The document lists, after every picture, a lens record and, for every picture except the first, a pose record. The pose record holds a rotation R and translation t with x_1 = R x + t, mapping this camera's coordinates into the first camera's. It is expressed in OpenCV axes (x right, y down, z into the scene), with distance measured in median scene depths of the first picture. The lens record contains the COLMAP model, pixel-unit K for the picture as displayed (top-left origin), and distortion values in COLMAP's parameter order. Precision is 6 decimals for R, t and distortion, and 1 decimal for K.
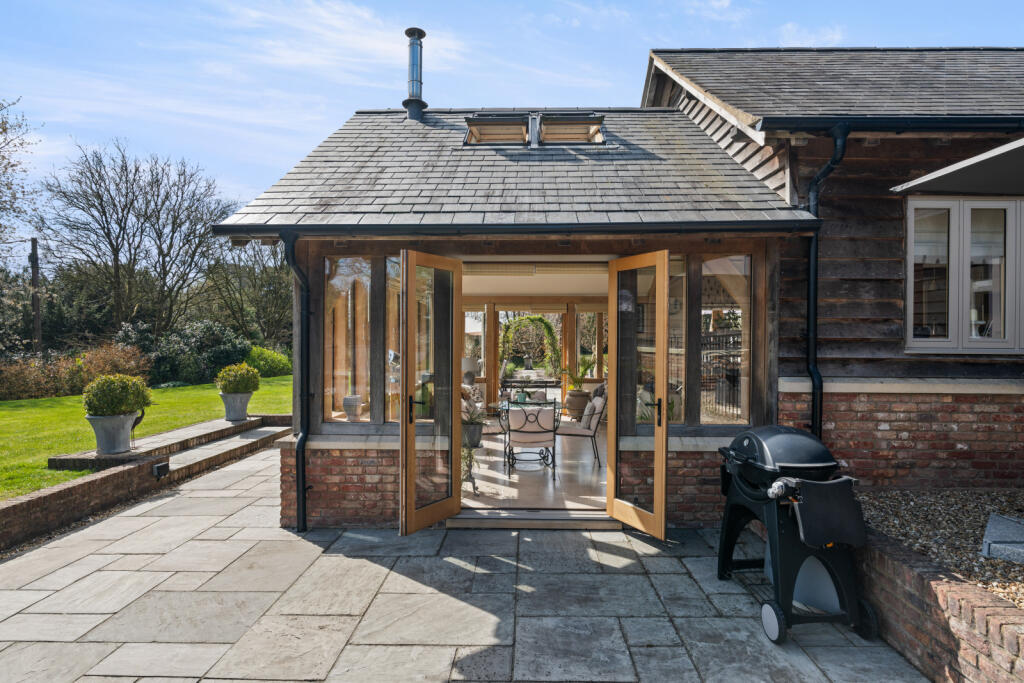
lens RADIAL K [[562.2, 0, 514.0], [0, 562.2, 342.4], [0, 0, 1]] dist [0.001407, 0.000080]
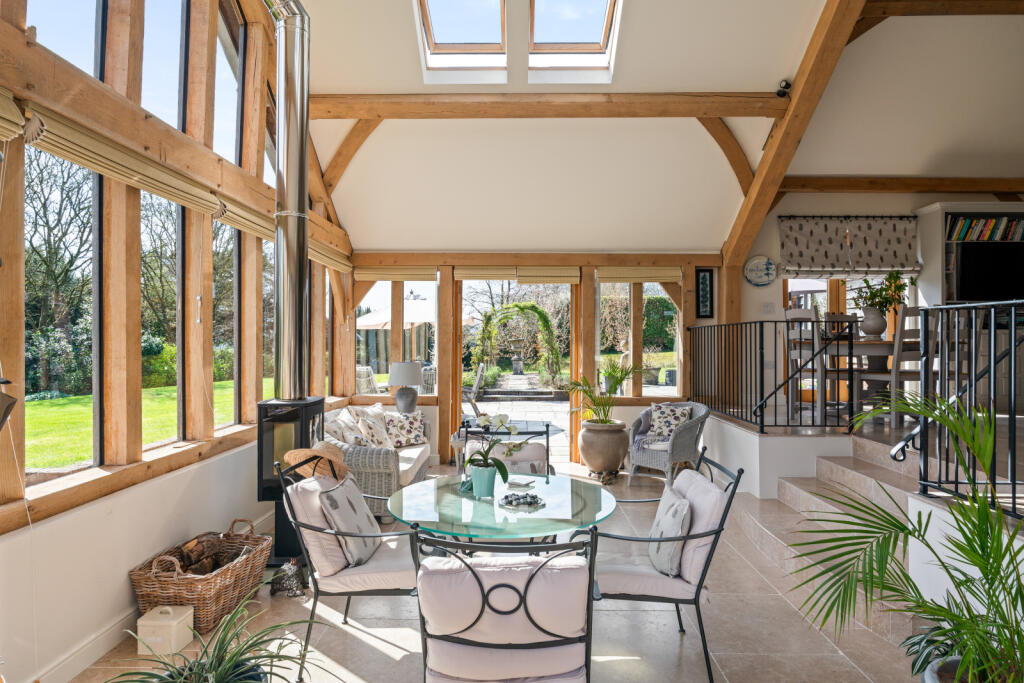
lens RADIAL K [[620.0, 0, 511.7], [0, 620.0, 339.4], [0, 0, 1]] dist [-0.001069, 0.000159]
pose [[0.999915, -0.000970, 0.012965, 0.015686], [0.001016, 0.999993, -0.003546, 0.007110], [-0.012961, 0.003559, 0.999910, 0.351847]]
